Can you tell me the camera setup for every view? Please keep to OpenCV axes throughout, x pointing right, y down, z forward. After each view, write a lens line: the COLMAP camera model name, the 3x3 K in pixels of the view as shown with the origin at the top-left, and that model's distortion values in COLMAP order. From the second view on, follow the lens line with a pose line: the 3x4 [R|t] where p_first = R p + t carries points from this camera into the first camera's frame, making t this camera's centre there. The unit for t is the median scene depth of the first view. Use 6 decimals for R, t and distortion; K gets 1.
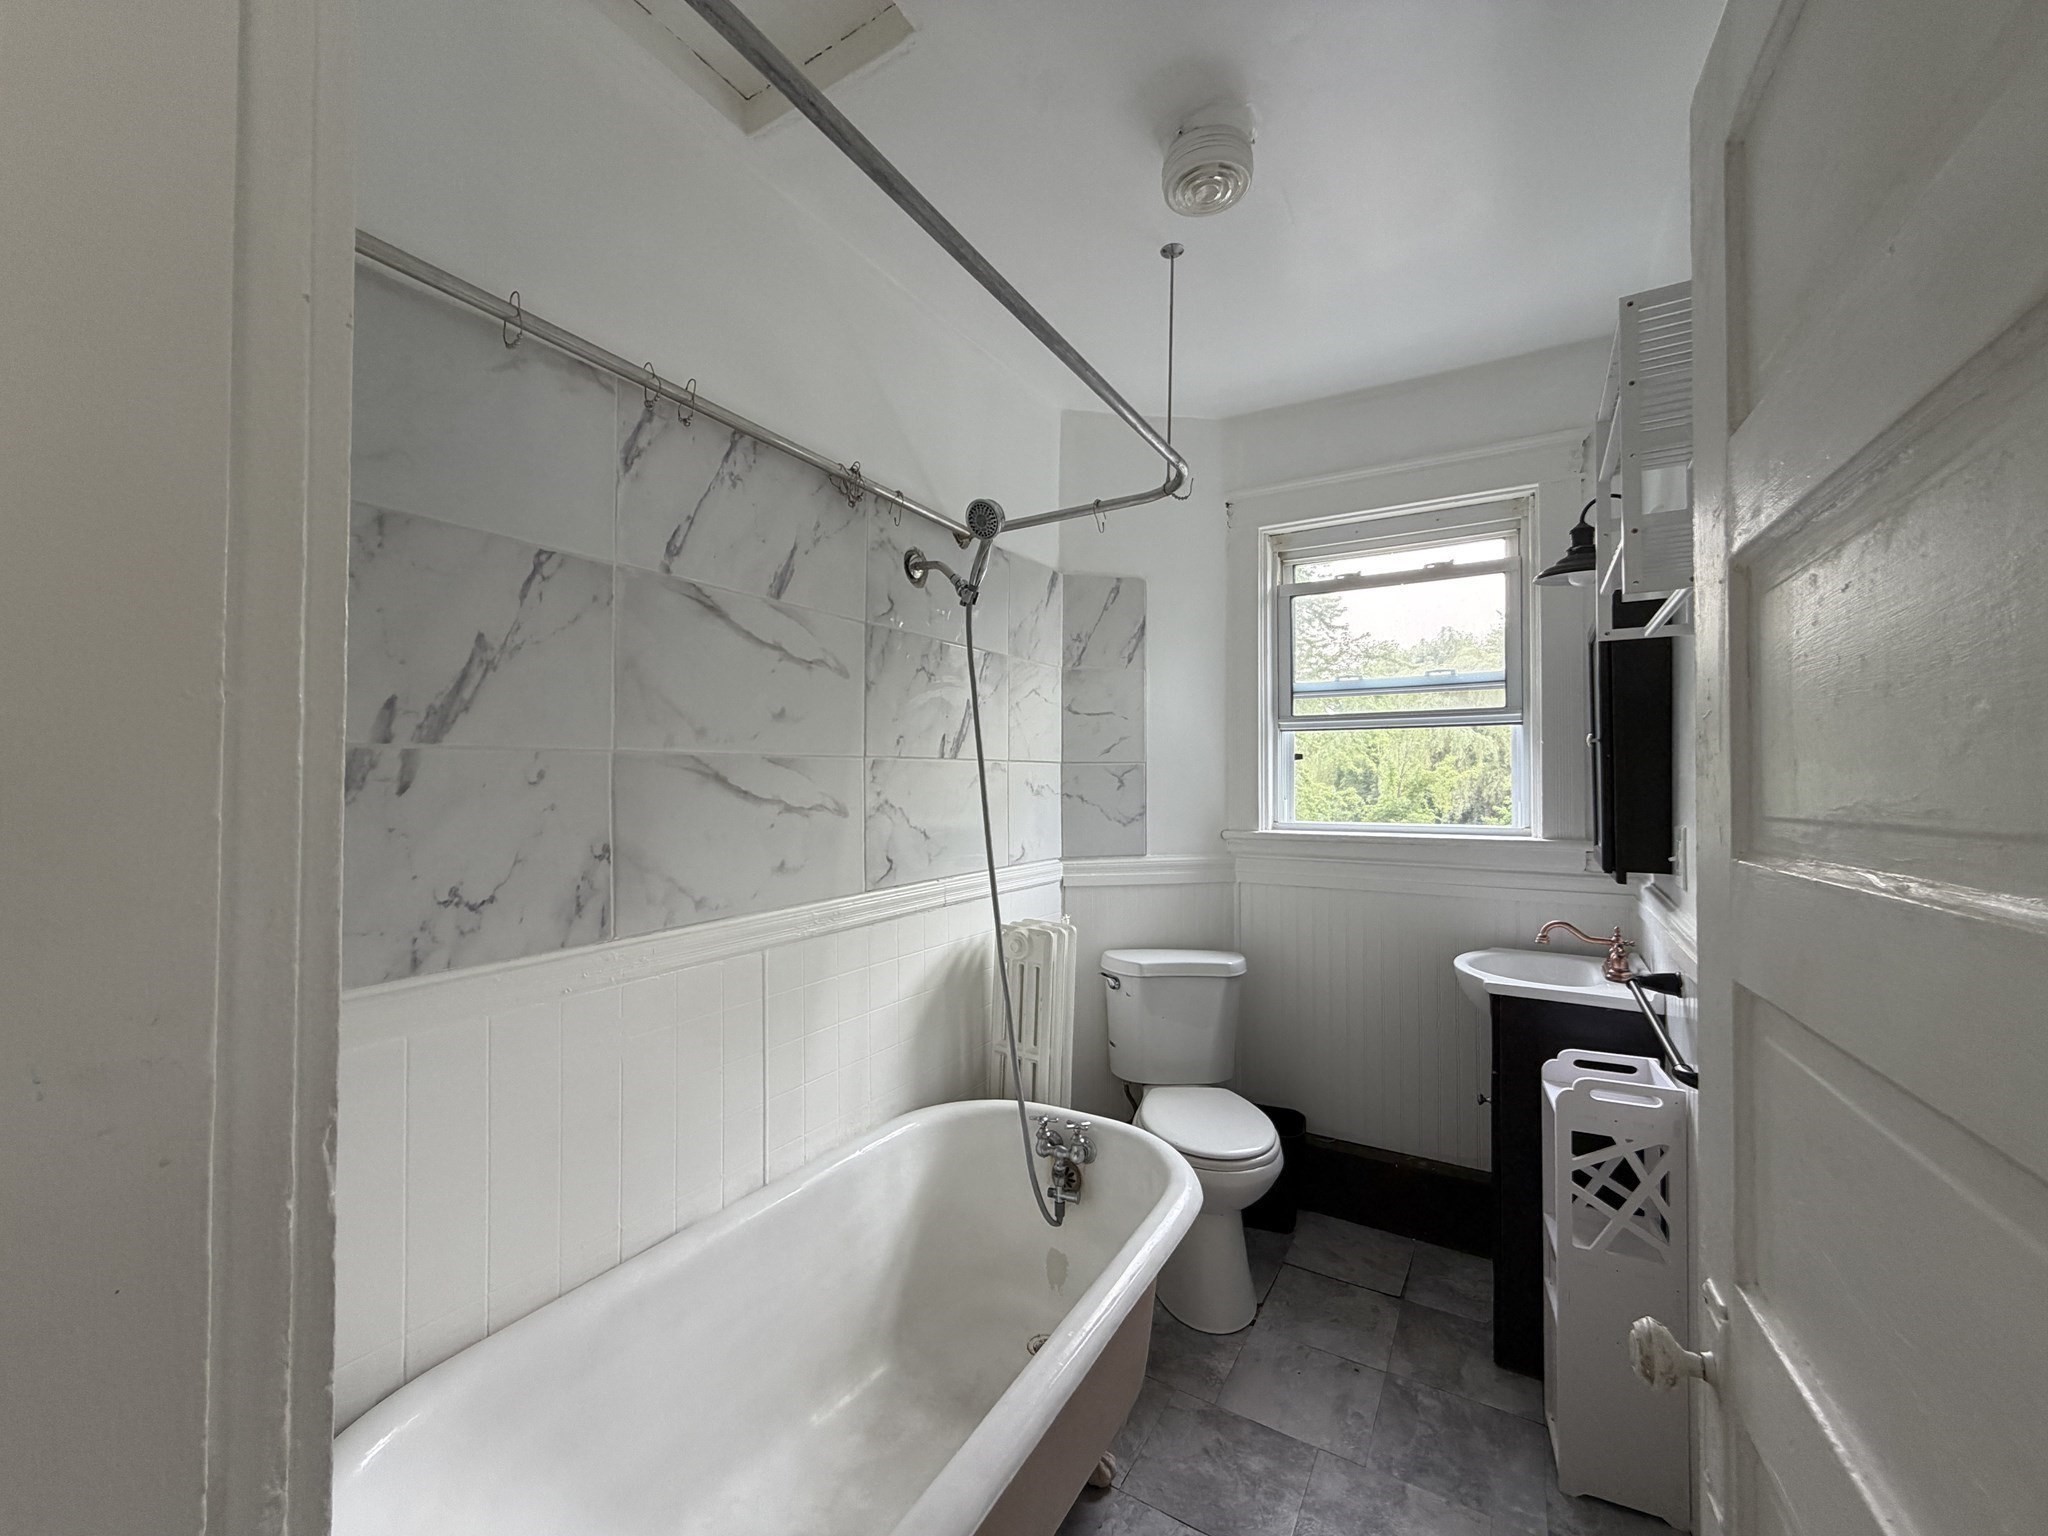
lens RADIAL K [[816.1, 0, 1023.4], [0, 816.1, 770.3], [0, 0, 1]] dist [0.000355, -0.000038]
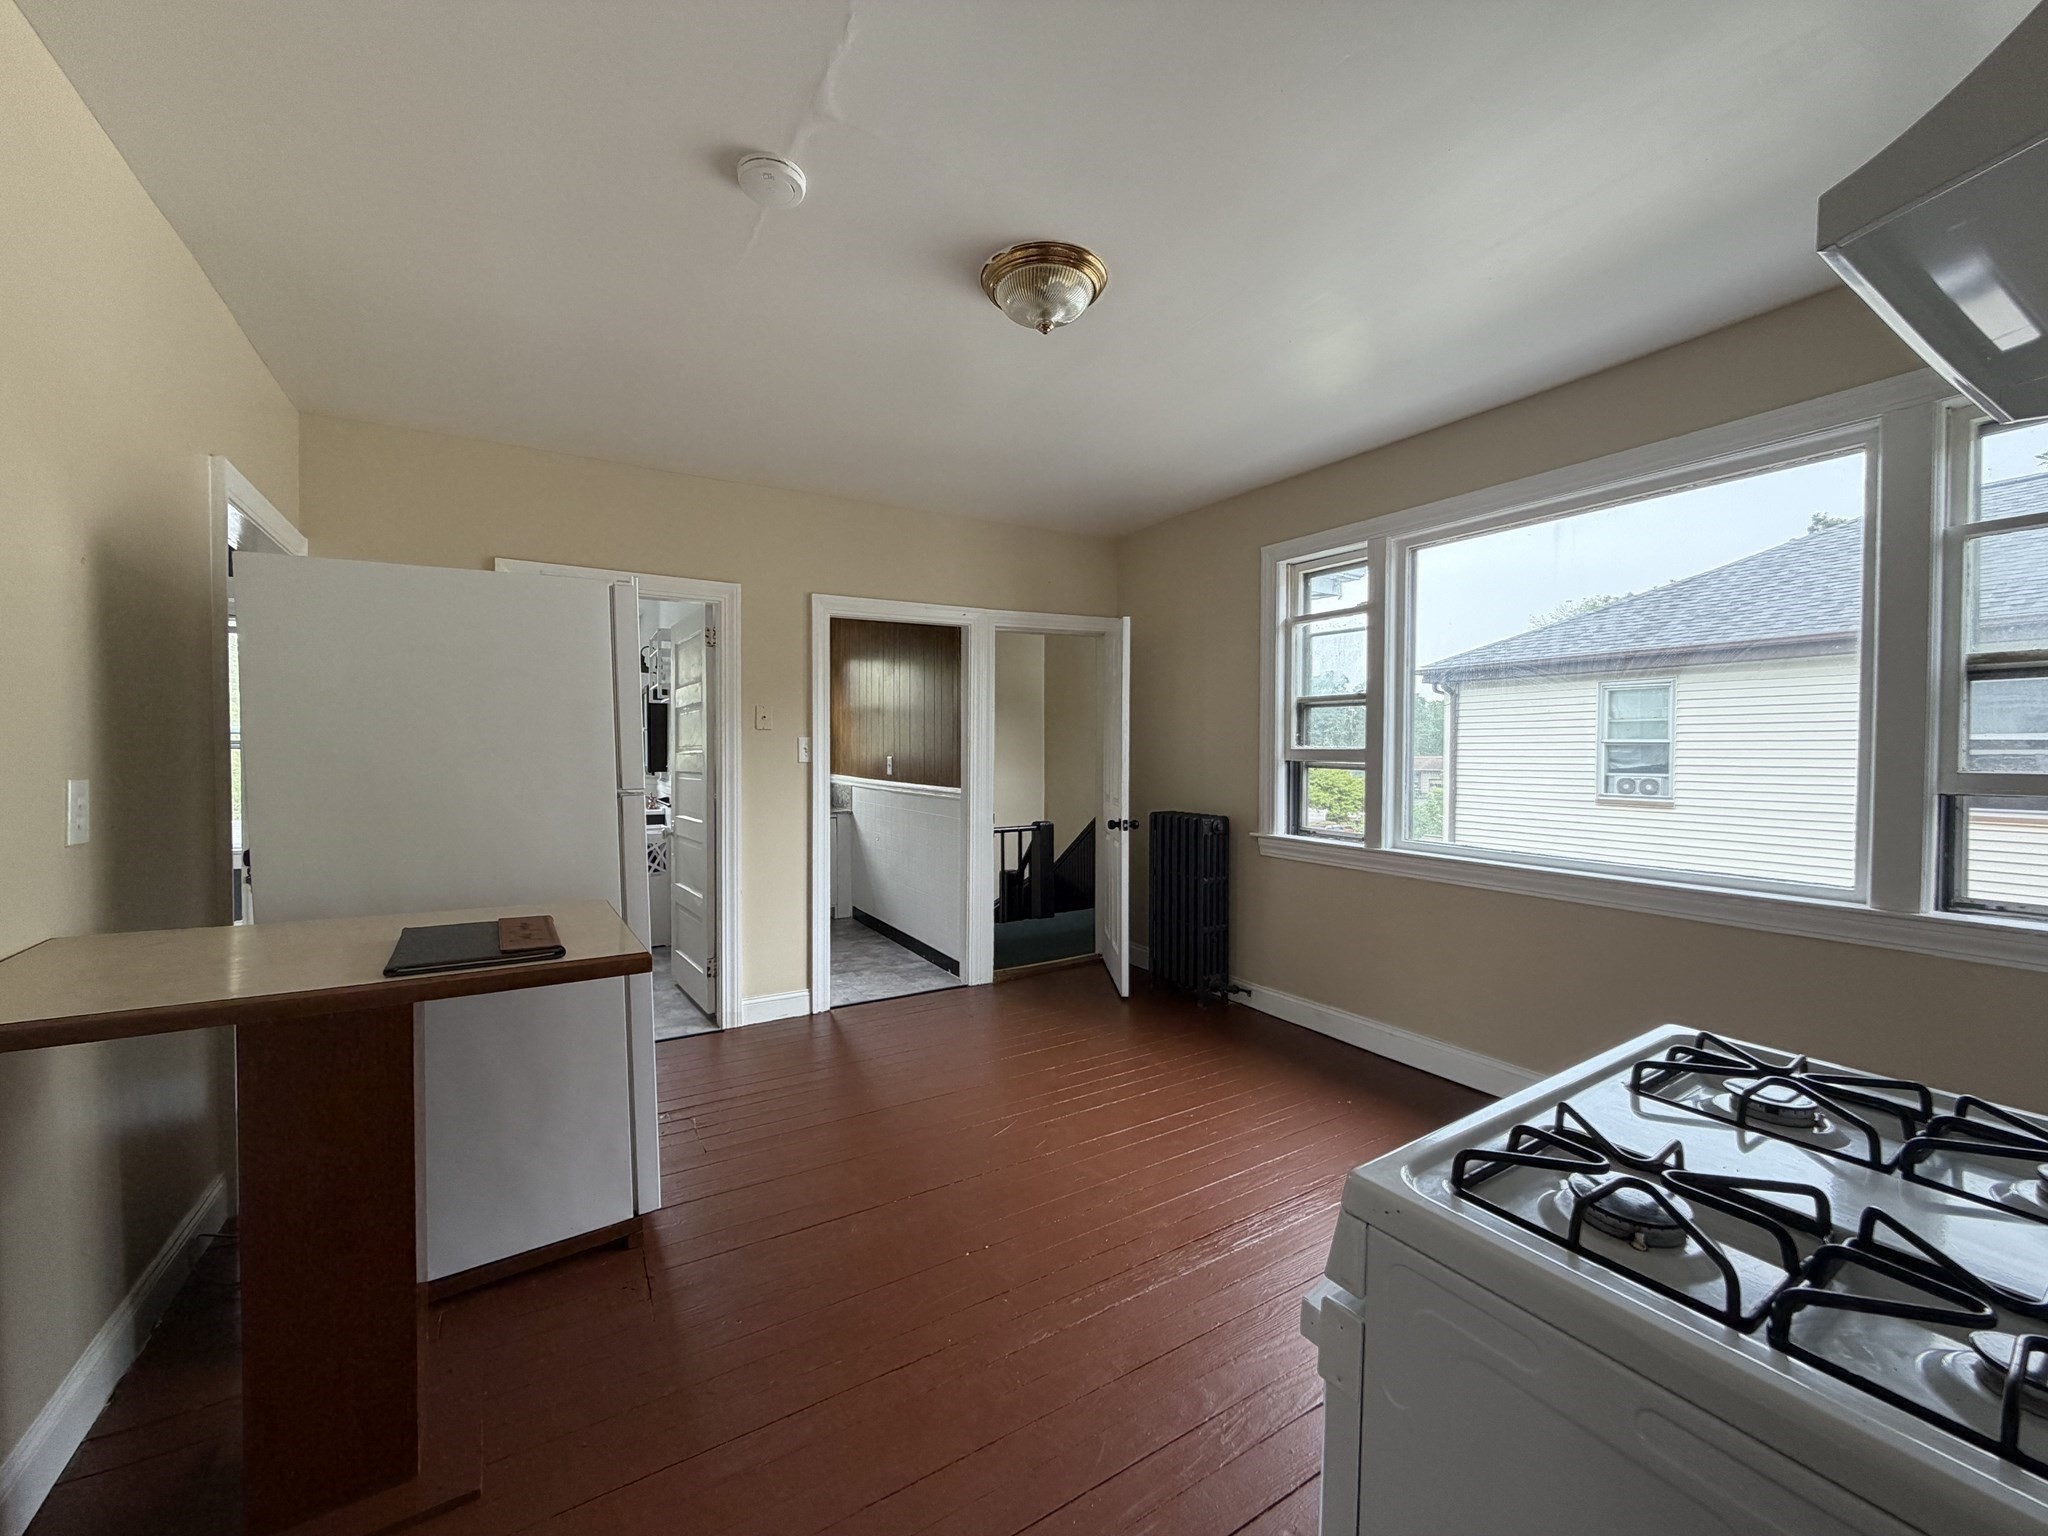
lens RADIAL K [[816.1, 0, 1013.9], [0, 816.1, 767.6], [0, 0, 1]] dist [0.000355, -0.000038]
pose [[0.471132, -0.016445, 0.881909, -1.225539], [-0.015754, 0.999510, 0.027054, -0.006271], [-0.881922, -0.026639, 0.470642, -1.513555]]
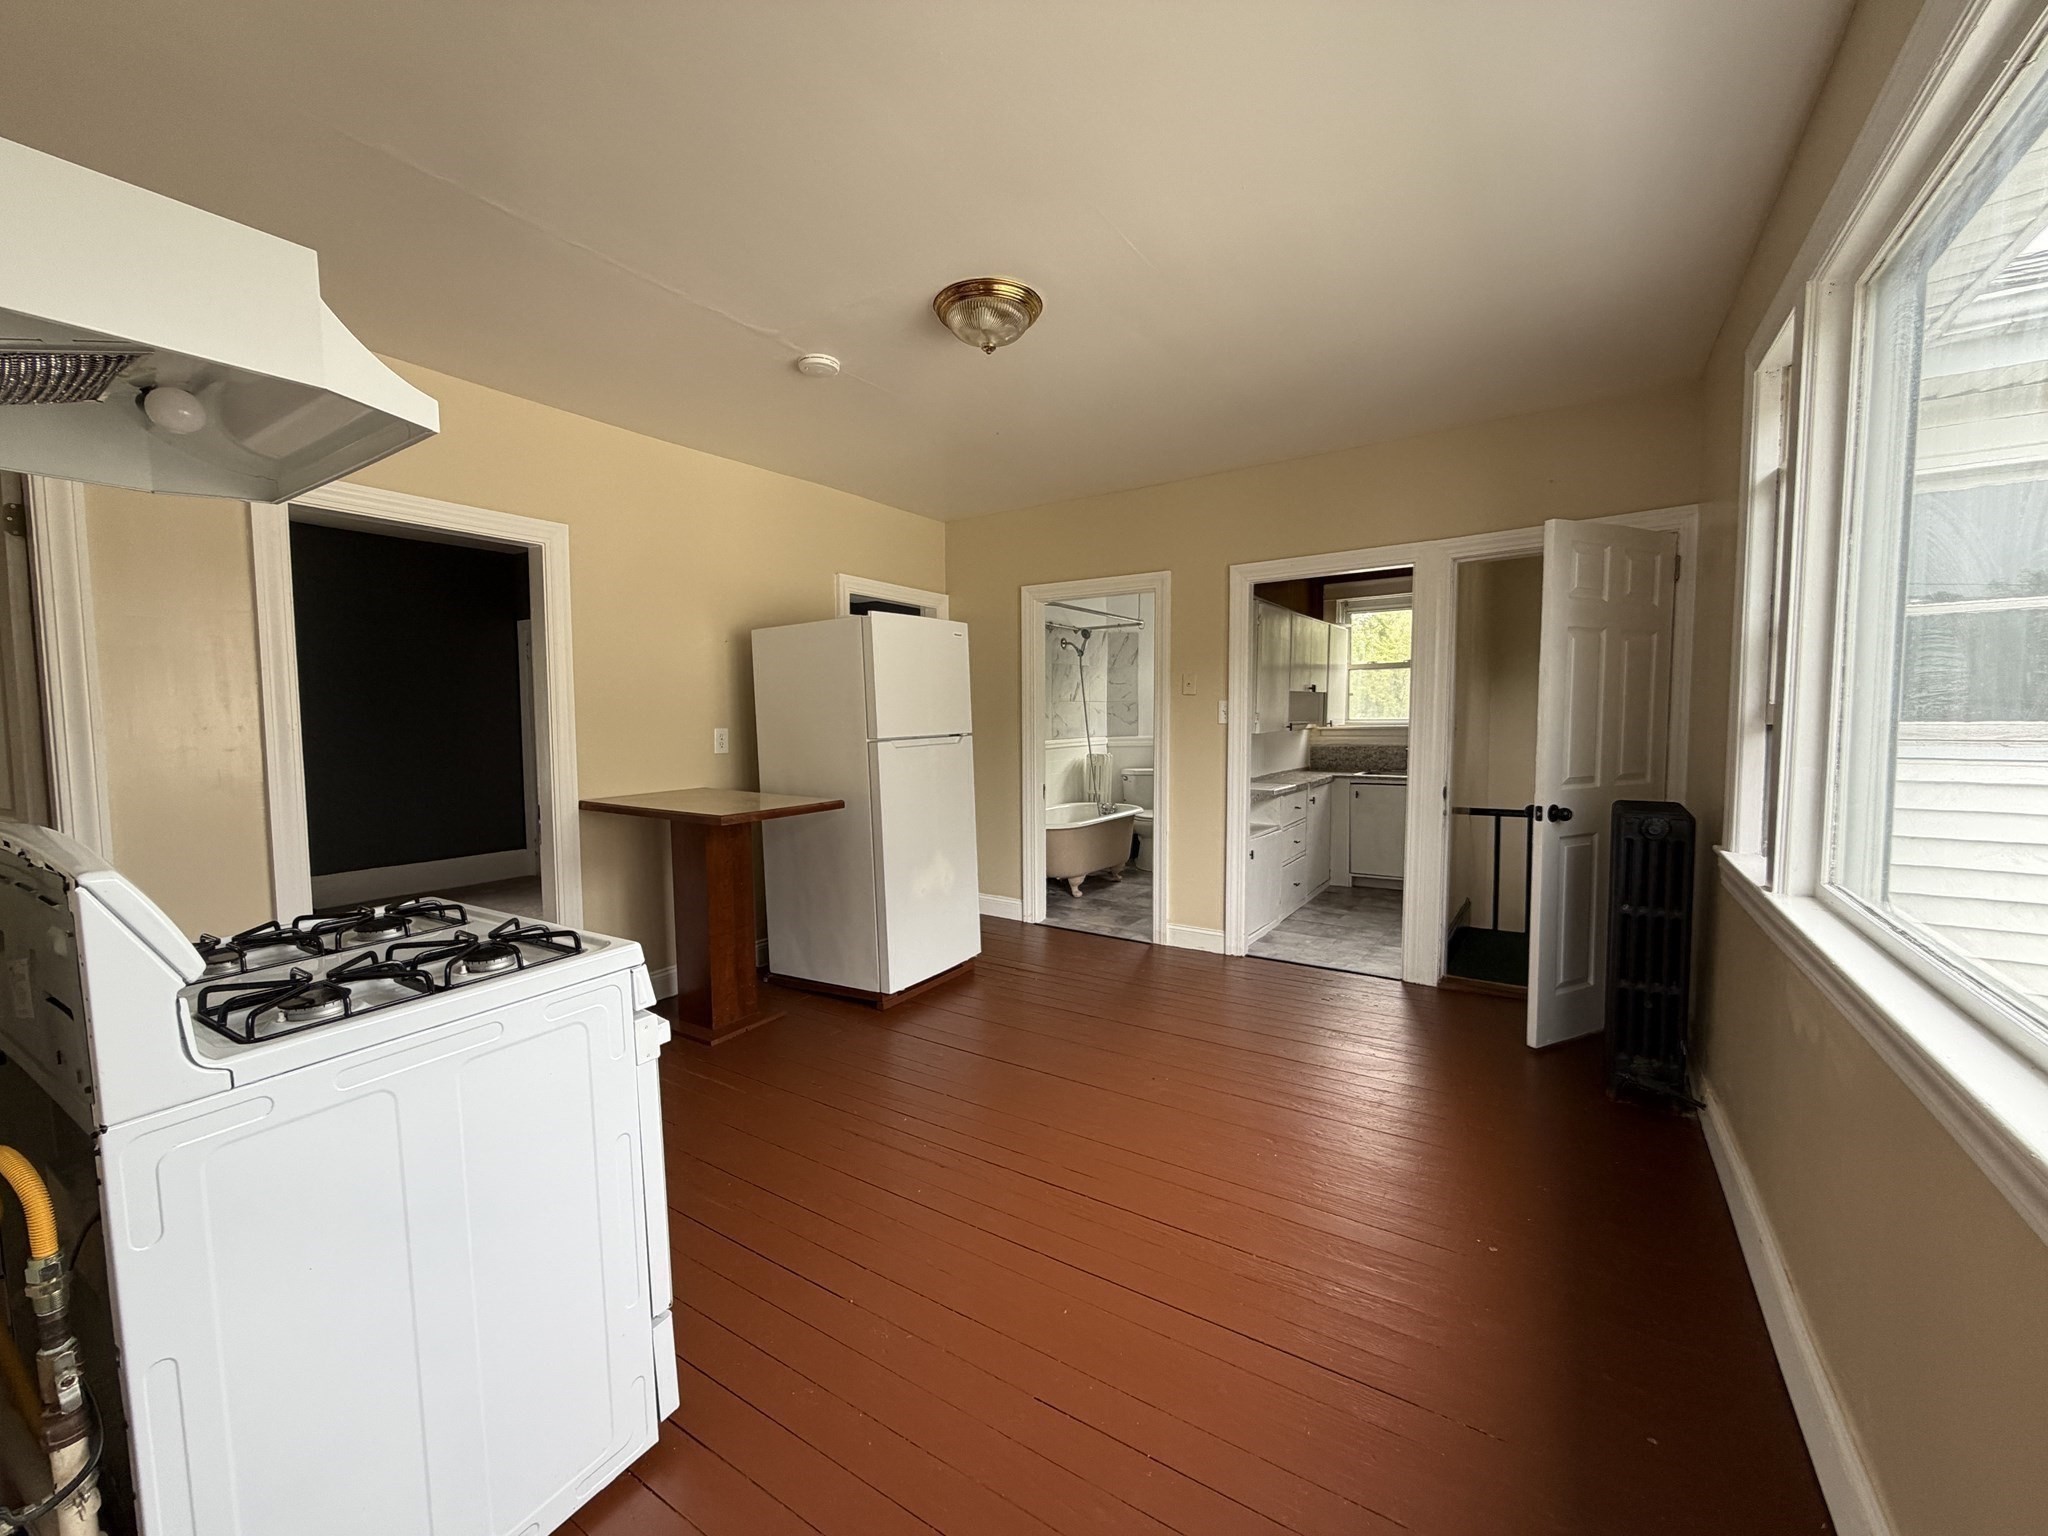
lens RADIAL K [[816.1, 0, 1024.7], [0, 816.1, 769.3], [0, 0, 1]] dist [0.000355, -0.000038]
pose [[0.999300, -0.005941, -0.036937, -0.170402], [0.009102, 0.996252, 0.086017, -0.027714], [0.036288, -0.086293, 0.995609, -2.292963]]
